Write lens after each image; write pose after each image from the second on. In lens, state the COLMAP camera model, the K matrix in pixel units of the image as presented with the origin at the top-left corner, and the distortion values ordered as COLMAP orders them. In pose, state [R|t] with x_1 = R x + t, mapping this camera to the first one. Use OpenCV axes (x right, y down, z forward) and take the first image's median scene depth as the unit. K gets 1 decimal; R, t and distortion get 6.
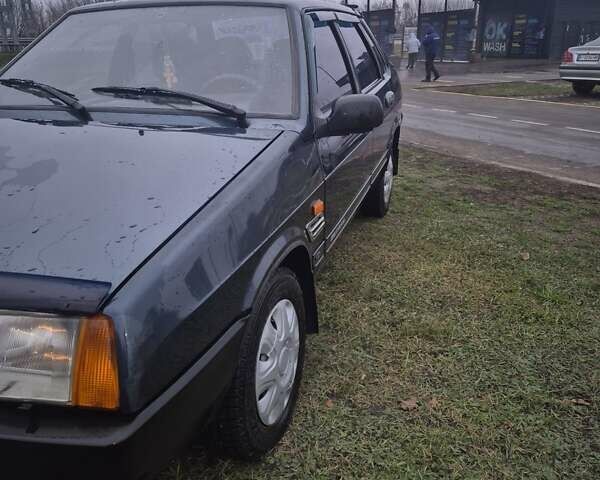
lens RADIAL K [[457.9, 0, 300.0], [0, 457.9, 240.0], [0, 0, 1]] dist [0.067581, -0.063030]
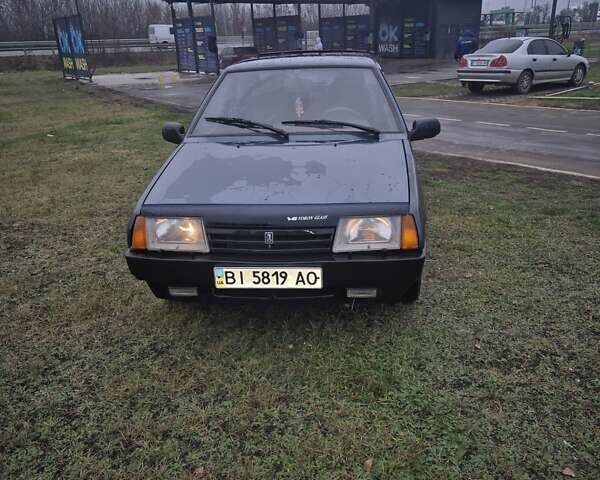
lens RADIAL K [[457.9, 0, 300.0], [0, 457.9, 240.0], [0, 0, 1]] dist [0.067581, -0.063030]
pose [[0.978080, -0.094424, 0.185592, -0.199171], [0.094246, 0.995501, 0.009799, 0.029123], [-0.185682, 0.007907, 0.982578, -0.192853]]
